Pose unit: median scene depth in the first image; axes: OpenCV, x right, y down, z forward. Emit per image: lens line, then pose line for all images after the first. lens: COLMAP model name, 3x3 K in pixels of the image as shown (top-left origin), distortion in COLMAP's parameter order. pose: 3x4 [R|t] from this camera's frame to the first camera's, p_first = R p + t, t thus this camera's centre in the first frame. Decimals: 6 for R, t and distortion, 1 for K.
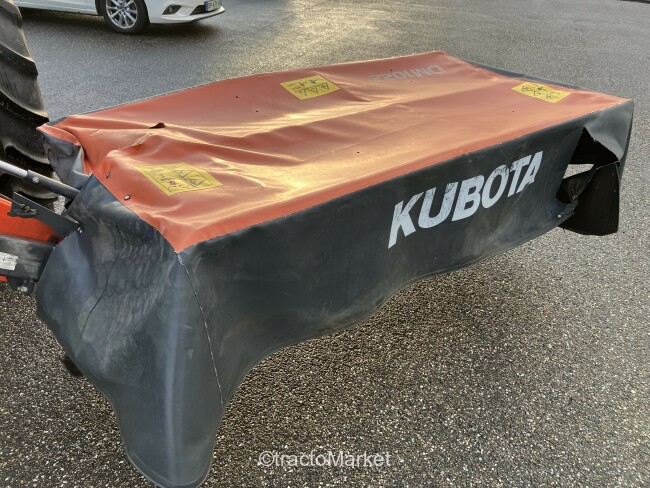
lens RADIAL K [[524.1, 0, 325.0], [0, 524.1, 244.0], [0, 0, 1]] dist [0.022744, -0.001316]
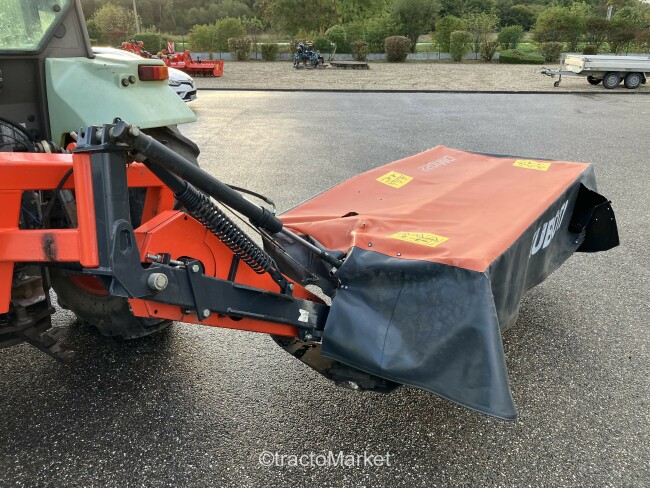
lens RADIAL K [[524.1, 0, 325.0], [0, 524.1, 244.0], [0, 0, 1]] dist [0.022744, -0.001316]
pose [[0.960867, -0.145444, 0.235756, -0.574530], [0.184733, 0.970631, -0.154106, 0.047843], [-0.206418, 0.191628, 0.959516, -0.266605]]
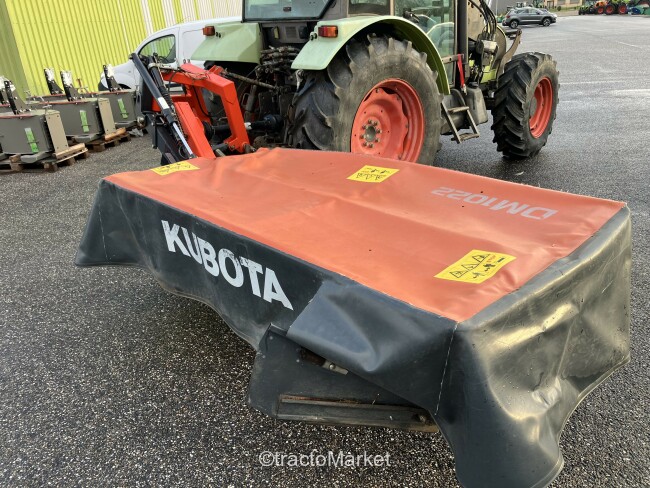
lens RADIAL K [[524.1, 0, 325.0], [0, 524.1, 244.0], [0, 0, 1]] dist [0.022744, -0.001316]
pose [[0.056099, 0.332021, -0.941602, 1.102241], [-0.468275, 0.841676, 0.268887, -0.442507], [0.881800, 0.425845, 0.202694, 0.776202]]
